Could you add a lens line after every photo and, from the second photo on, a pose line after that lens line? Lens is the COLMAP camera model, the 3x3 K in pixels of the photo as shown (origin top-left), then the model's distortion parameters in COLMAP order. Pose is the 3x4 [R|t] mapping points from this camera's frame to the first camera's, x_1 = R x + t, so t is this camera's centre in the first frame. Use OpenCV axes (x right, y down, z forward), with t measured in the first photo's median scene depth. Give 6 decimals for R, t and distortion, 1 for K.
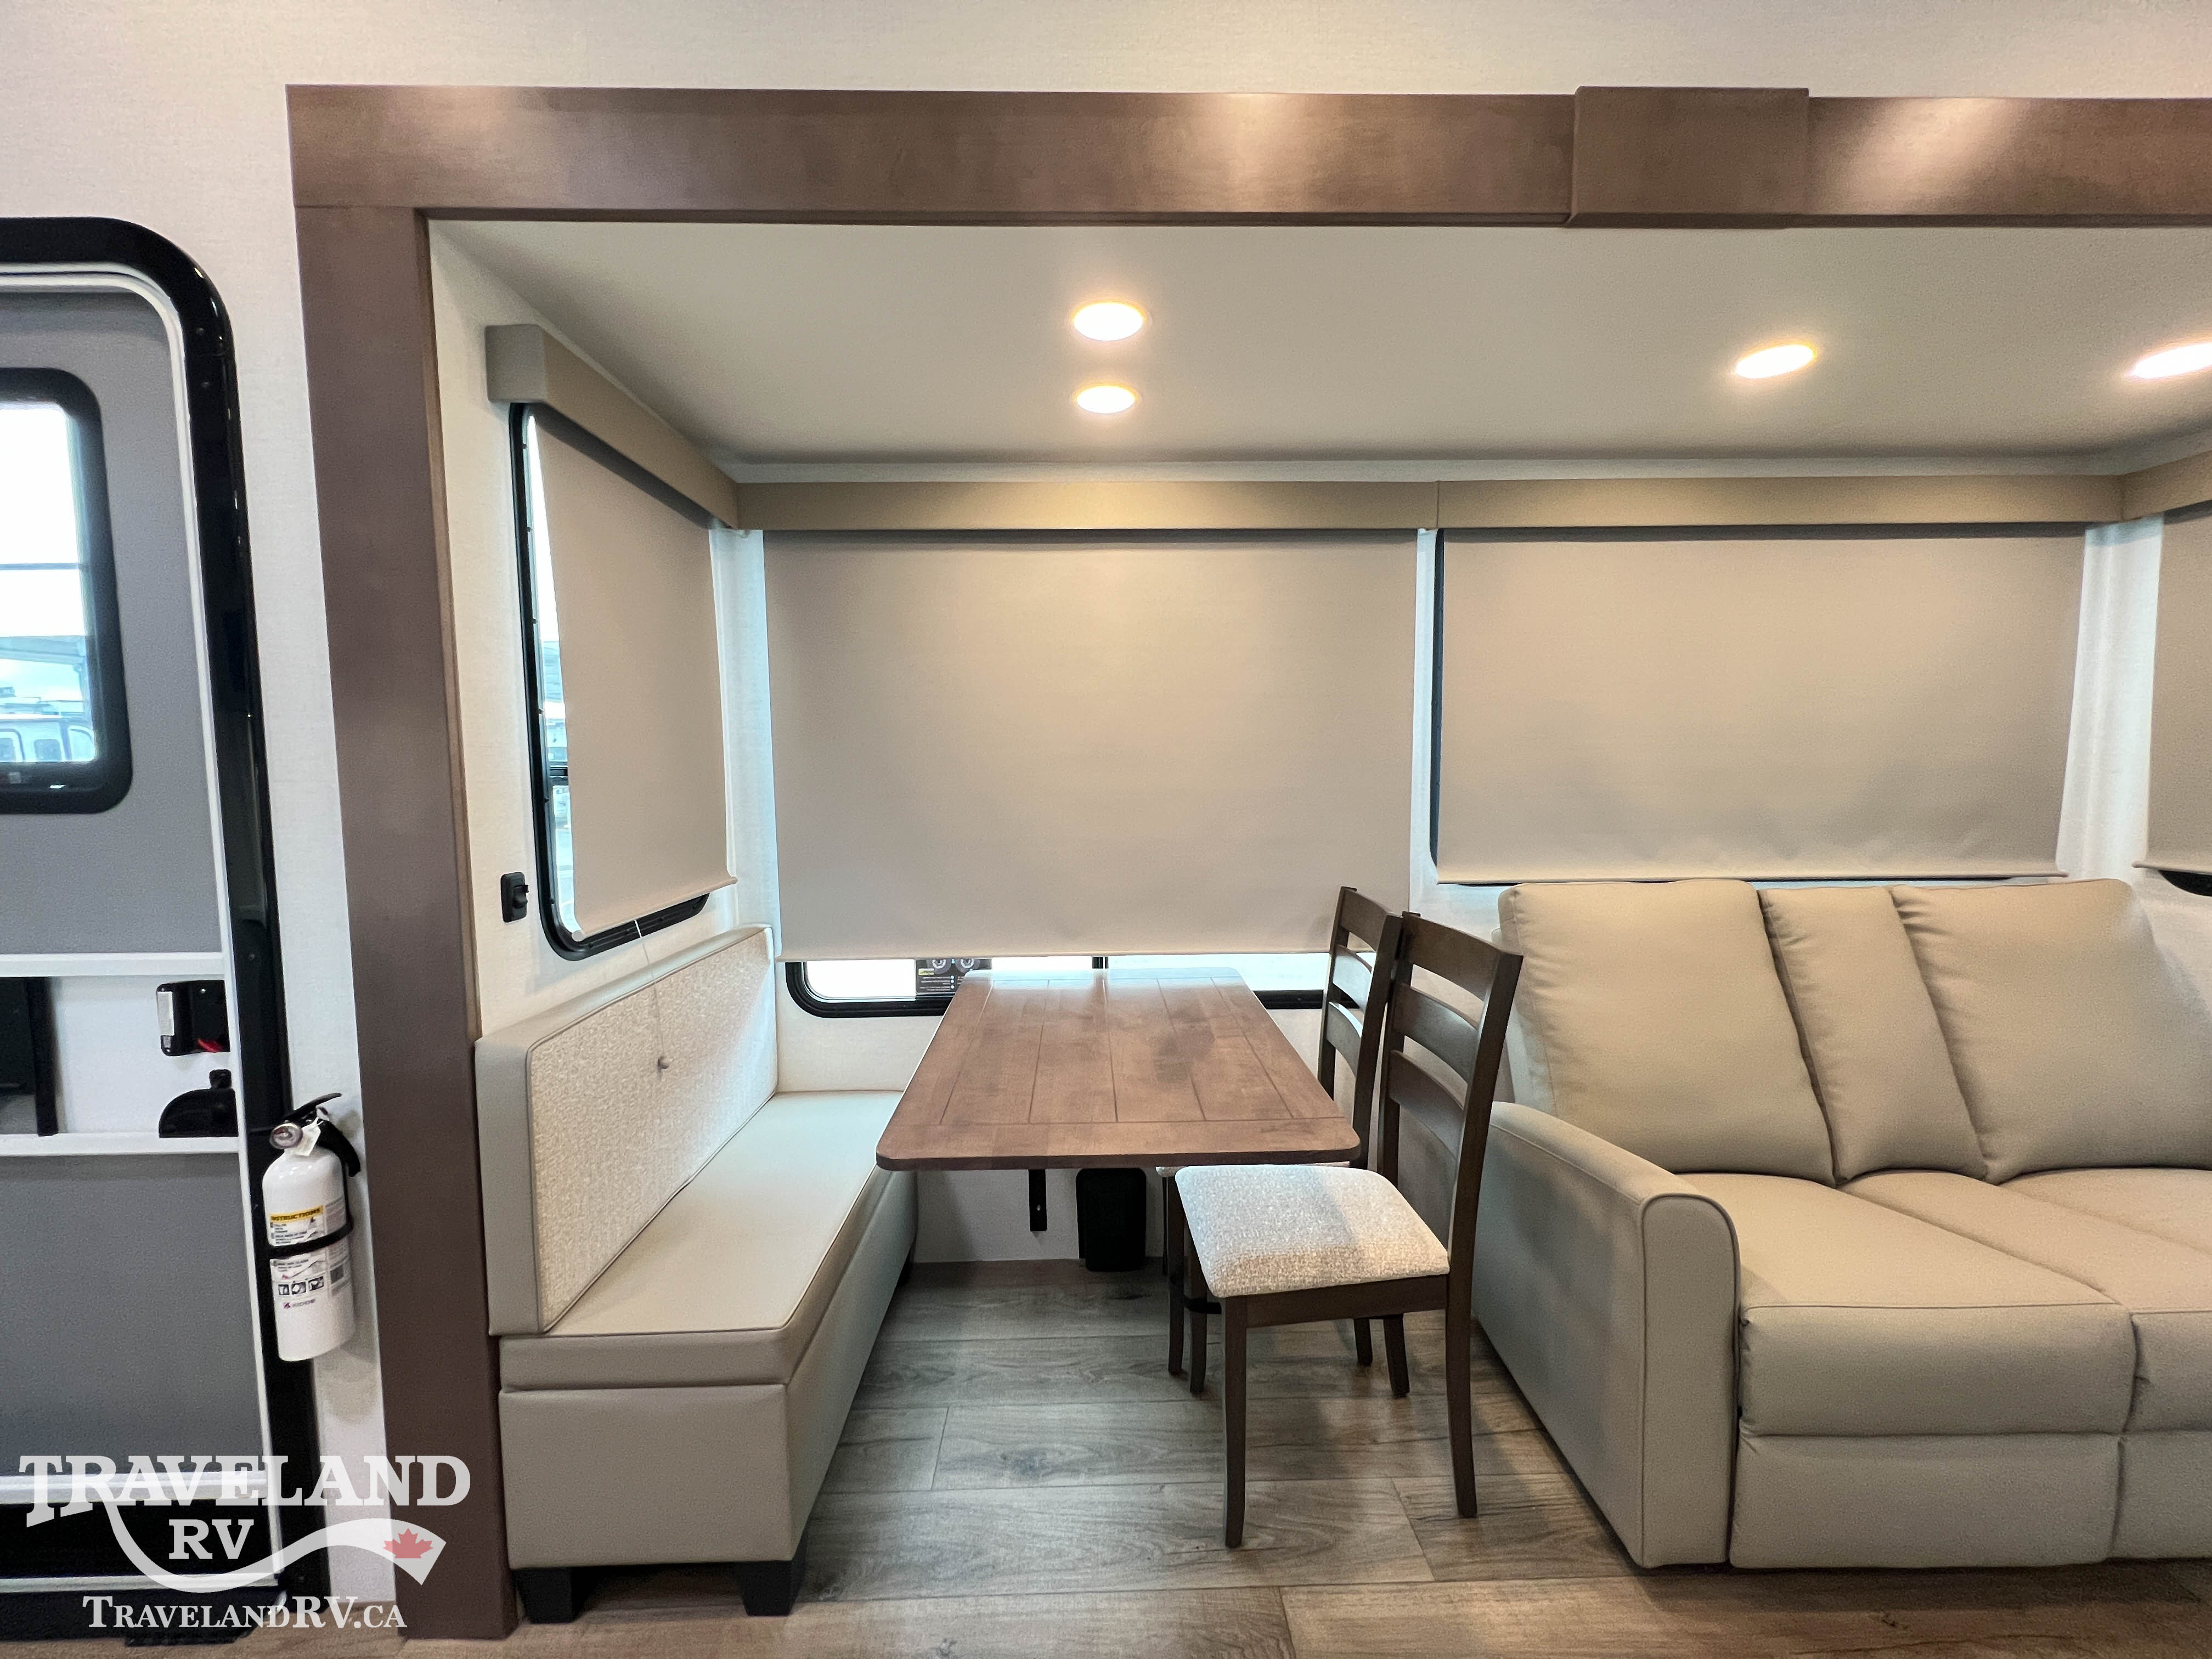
lens RADIAL K [[881.6, 0, 1102.4], [0, 881.6, 826.4], [0, 0, 1]] dist [-0.001771, 0.000520]
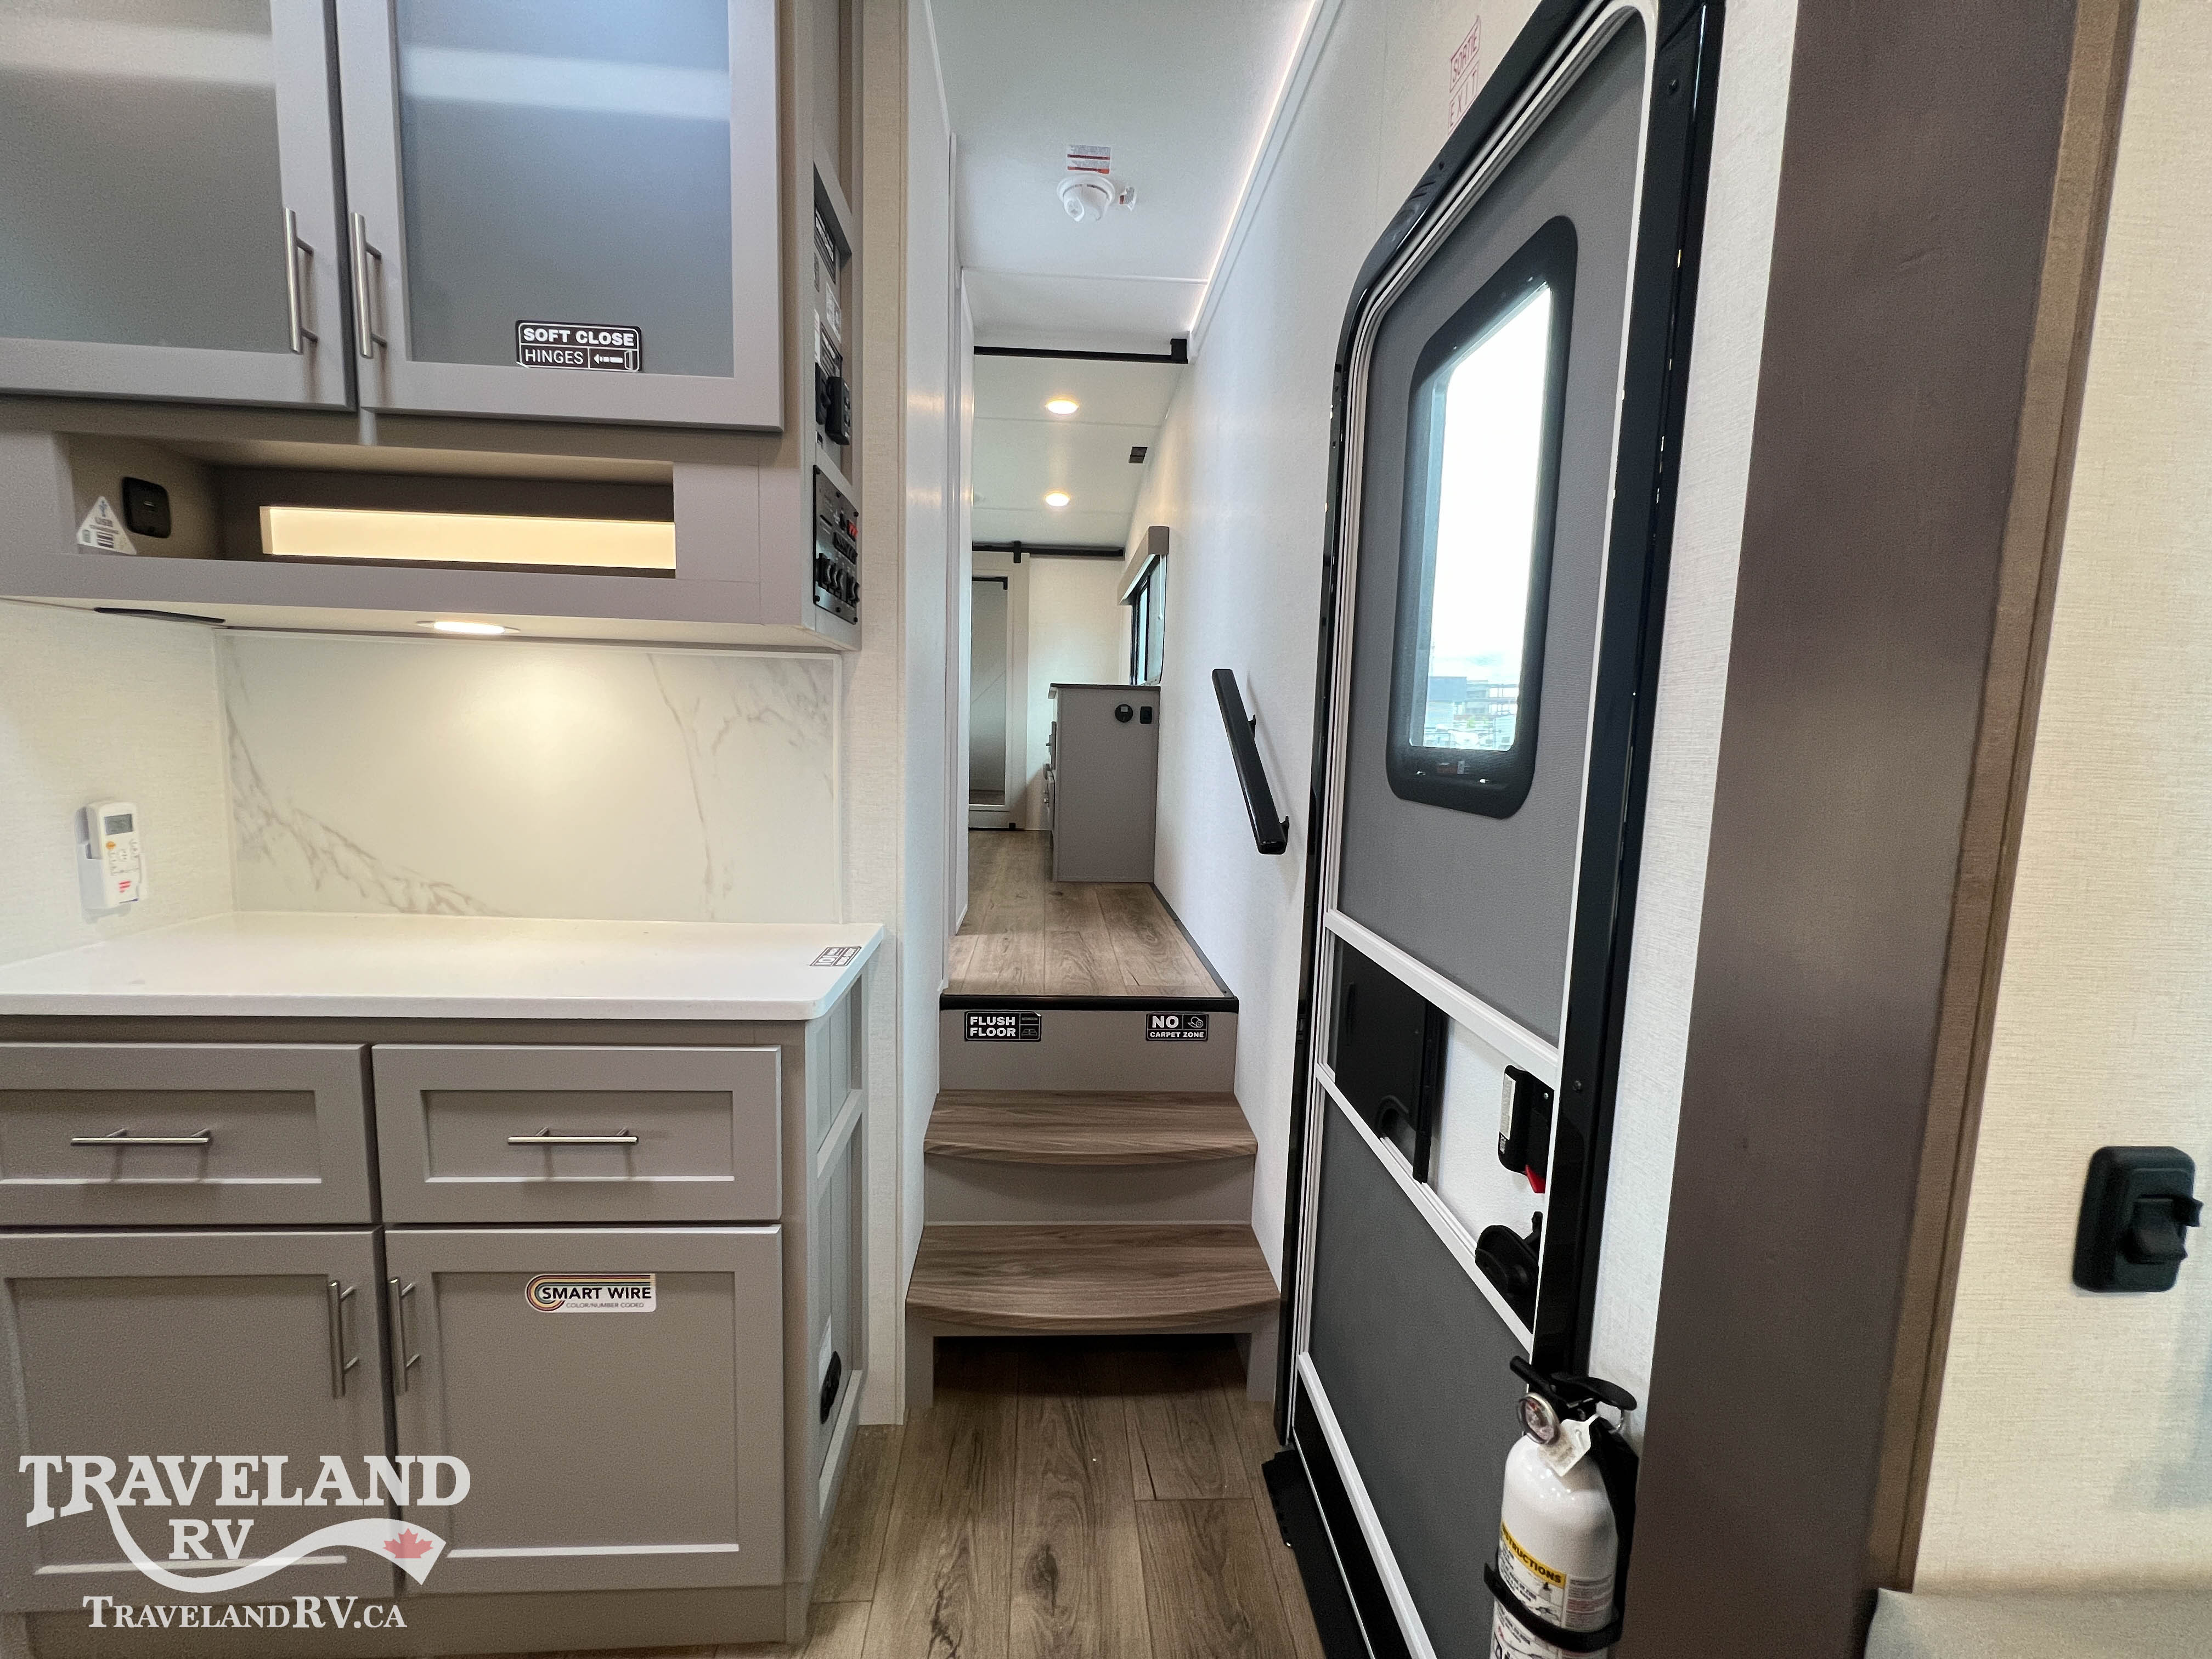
lens RADIAL K [[881.6, 0, 1102.4], [0, 881.6, 826.4], [0, 0, 1]] dist [-0.001771, 0.000520]
pose [[0.042283, 0.118964, -0.991998, -0.363974], [-0.105754, 0.987841, 0.113957, -0.054410], [0.993493, 0.100090, 0.054350, 0.565004]]
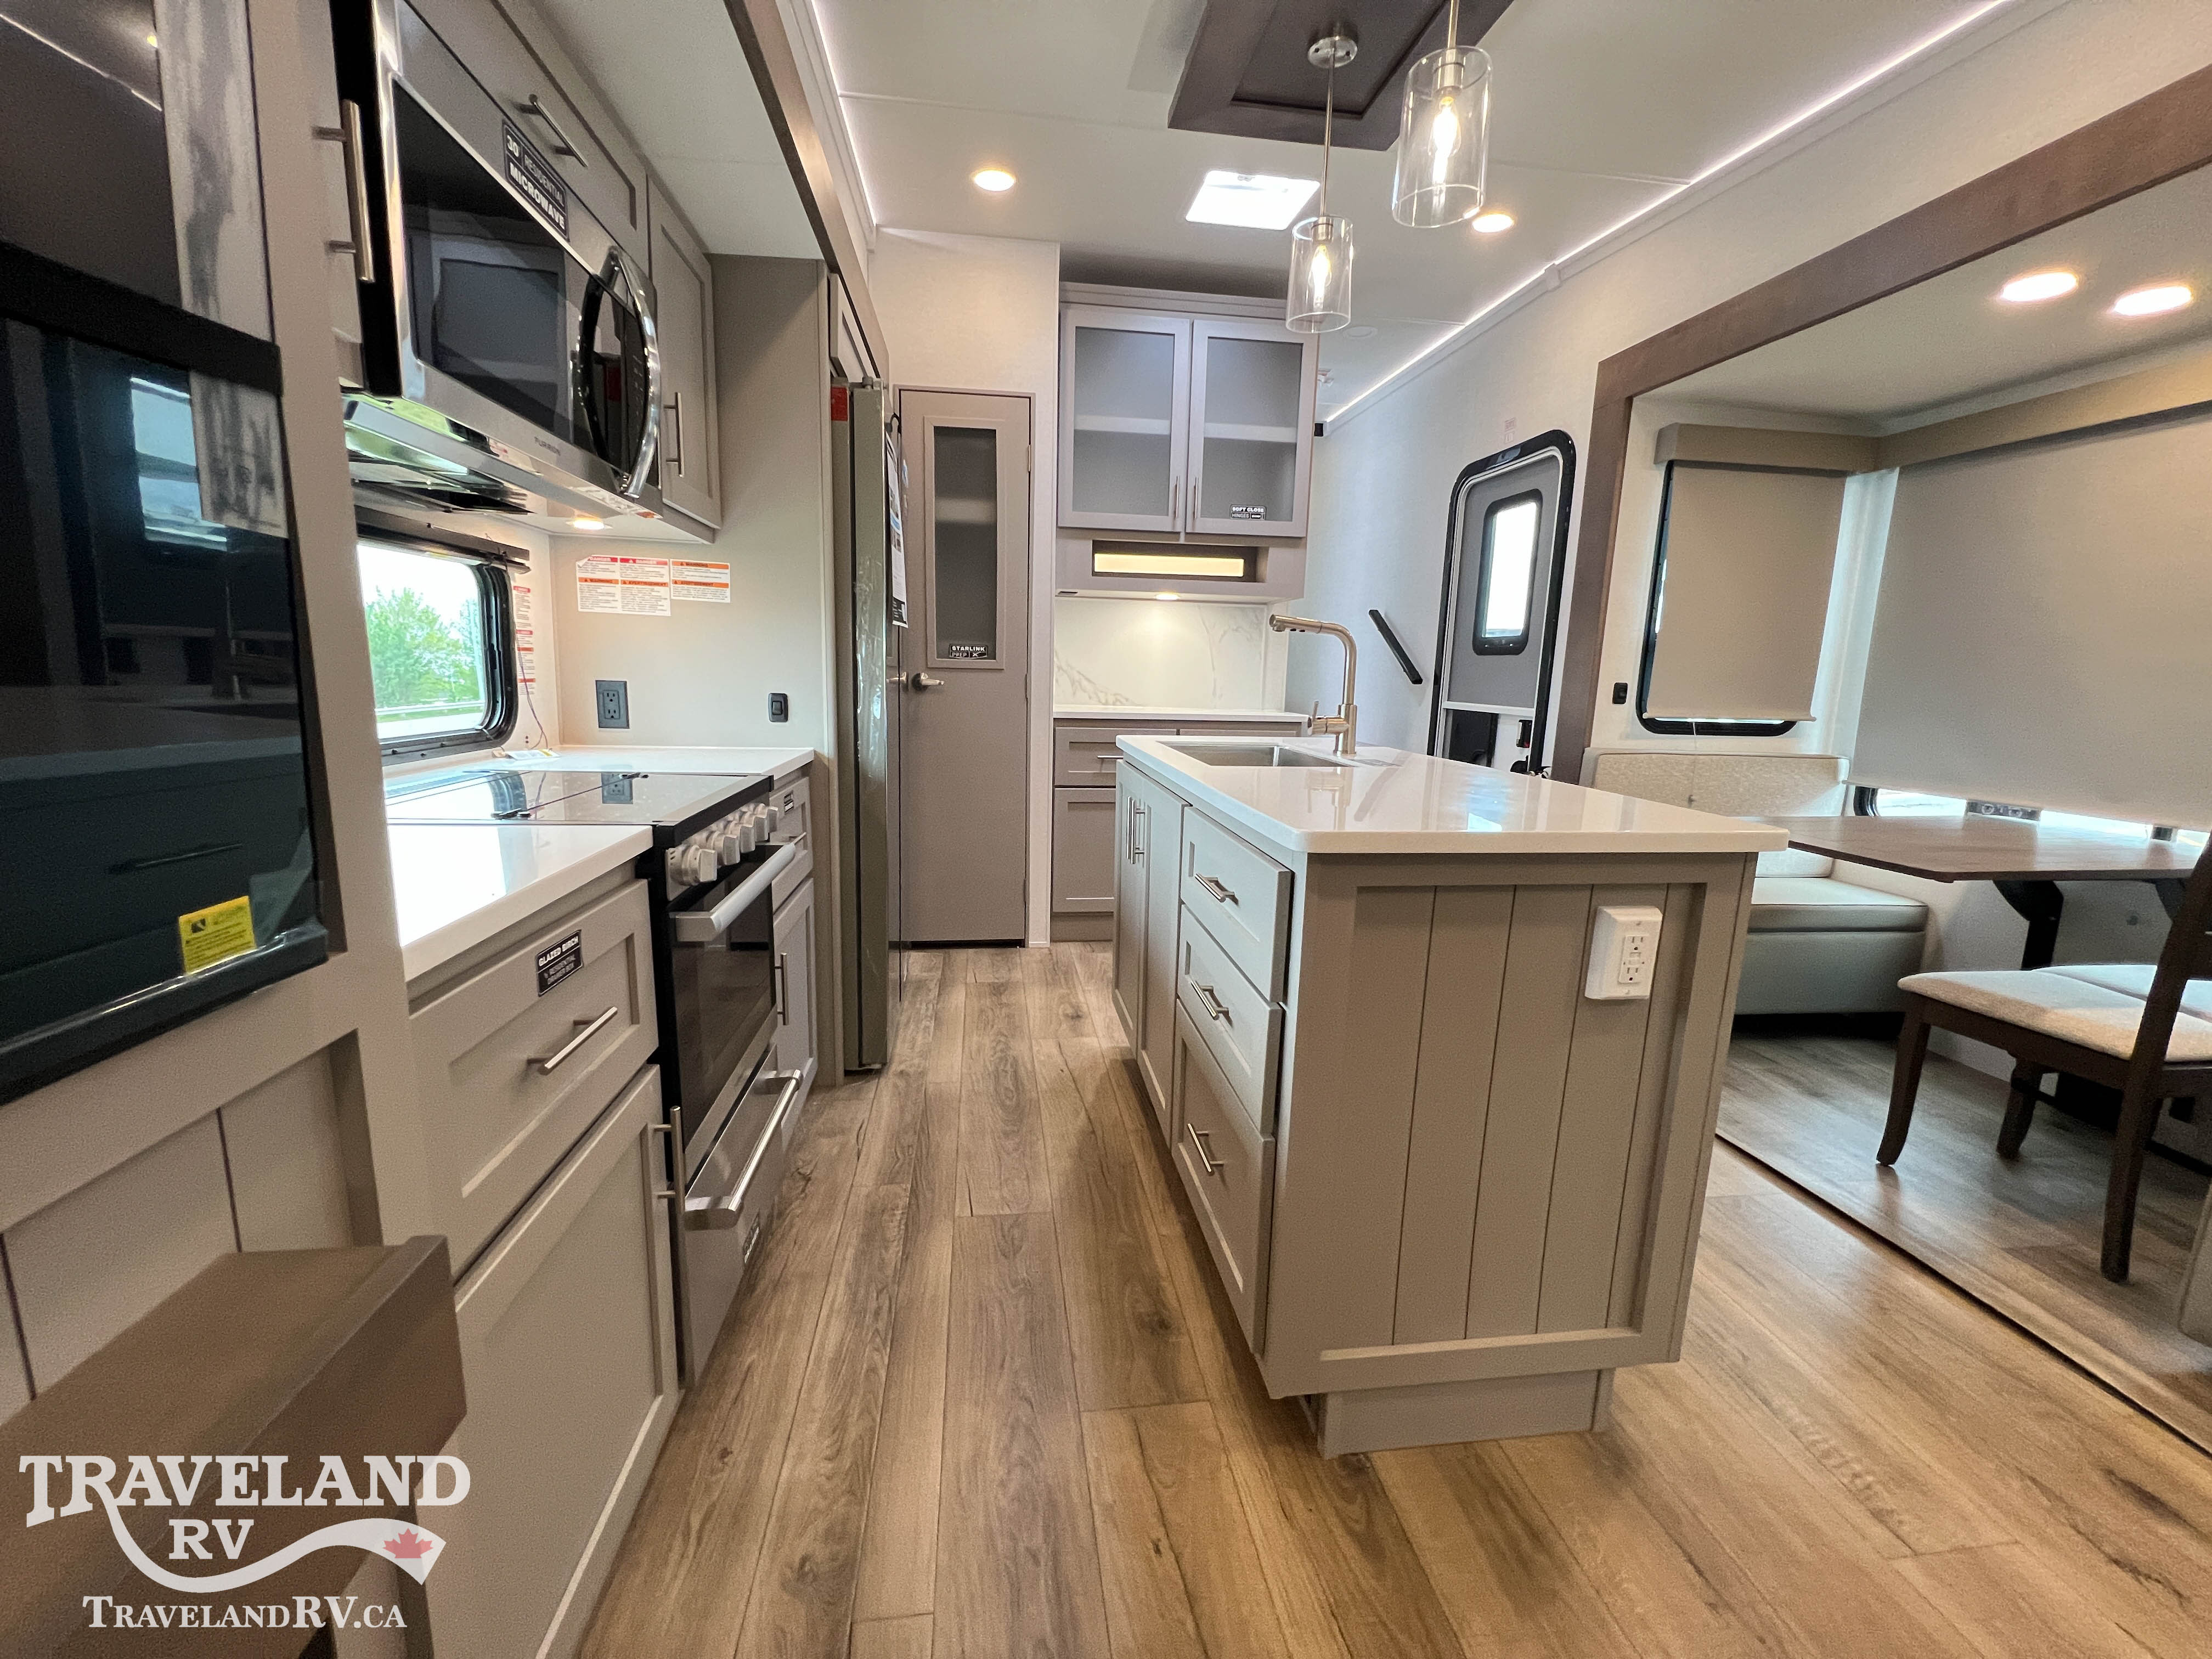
lens RADIAL K [[881.6, 0, 1102.4], [0, 881.6, 826.4], [0, 0, 1]] dist [-0.001771, 0.000520]
pose [[0.109868, 0.187441, -0.976112, 1.354103], [-0.100395, 0.979128, 0.176720, 0.139844], [0.988863, 0.078581, 0.126393, -0.523774]]
